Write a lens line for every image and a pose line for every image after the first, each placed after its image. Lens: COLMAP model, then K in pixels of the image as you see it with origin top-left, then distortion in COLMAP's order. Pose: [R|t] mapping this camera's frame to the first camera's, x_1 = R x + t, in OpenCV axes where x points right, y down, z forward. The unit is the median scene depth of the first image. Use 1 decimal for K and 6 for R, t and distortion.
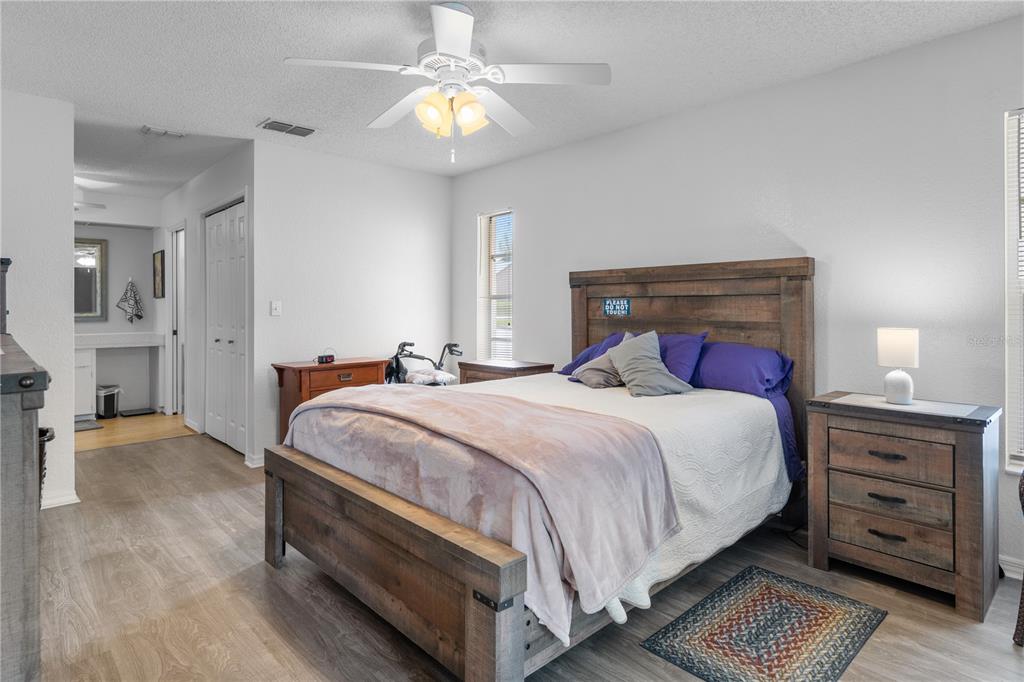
lens RADIAL K [[525.1, 0, 512.3], [0, 525.1, 309.4], [0, 0, 1]] dist [0.001189, 0.000375]
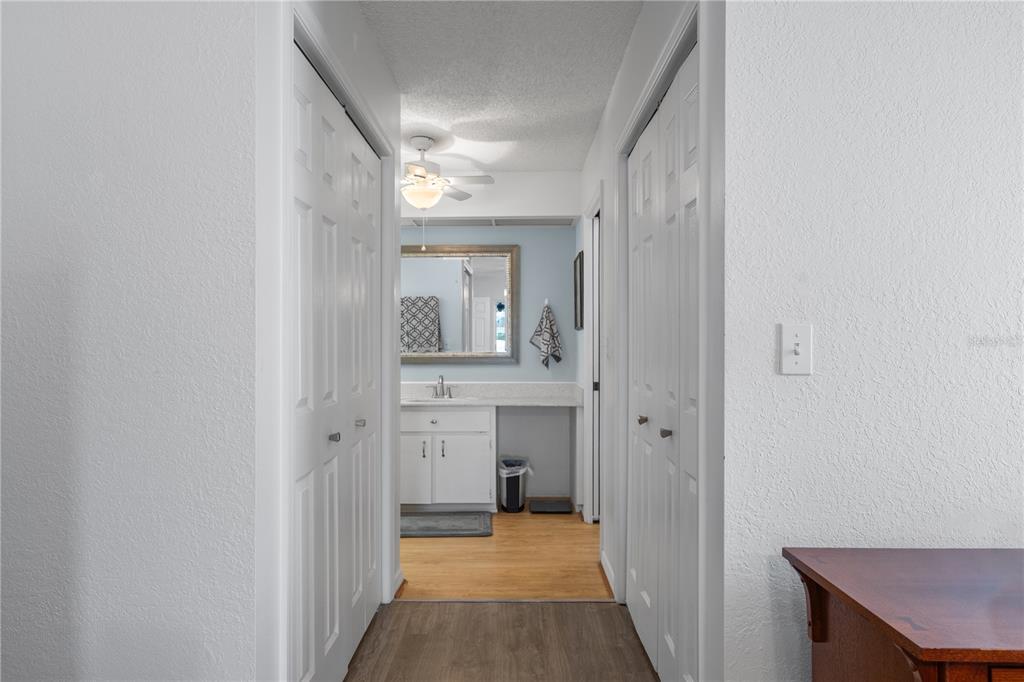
lens RADIAL K [[605.5, 0, 512.0], [0, 605.5, 341.0], [0, 0, 1]] dist [0.002870, 0.000340]
pose [[0.703994, 0.000053, -0.710206, -0.219091], [-0.006815, 0.999954, -0.006682, -0.002177], [0.710173, 0.009544, 0.703963, 0.443150]]
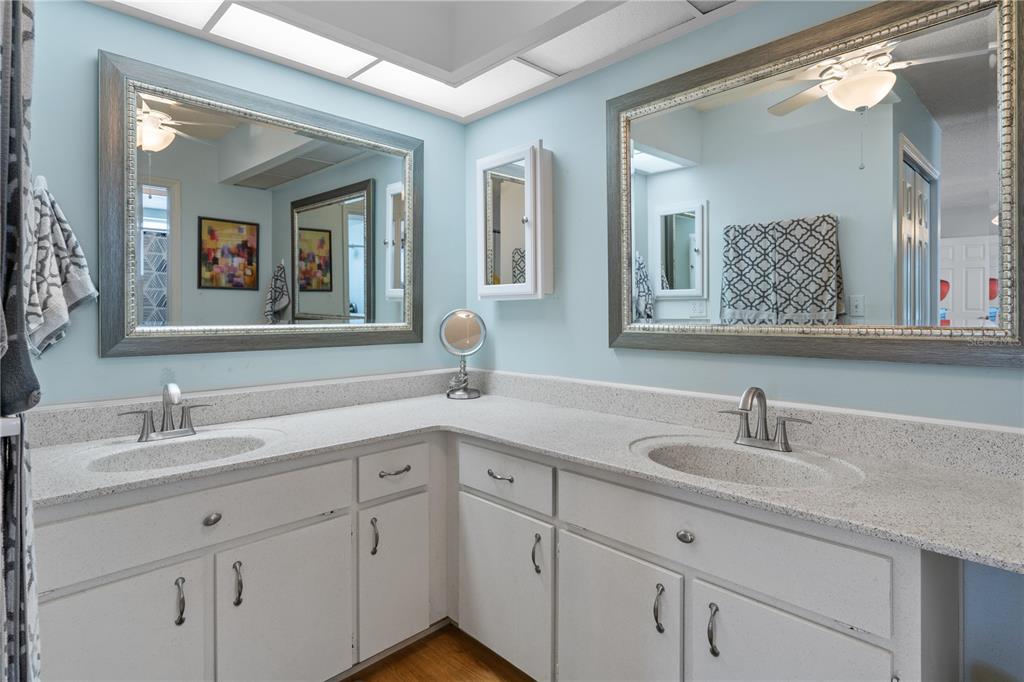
lens RADIAL K [[525.1, 0, 512.3], [0, 525.1, 309.4], [0, 0, 1]] dist [0.001189, 0.000375]
pose [[-0.016340, 0.000212, -0.999866, -0.585622], [-0.004156, 0.999991, 0.000280, 0.001340], [0.999858, 0.004160, -0.016339, 0.816027]]
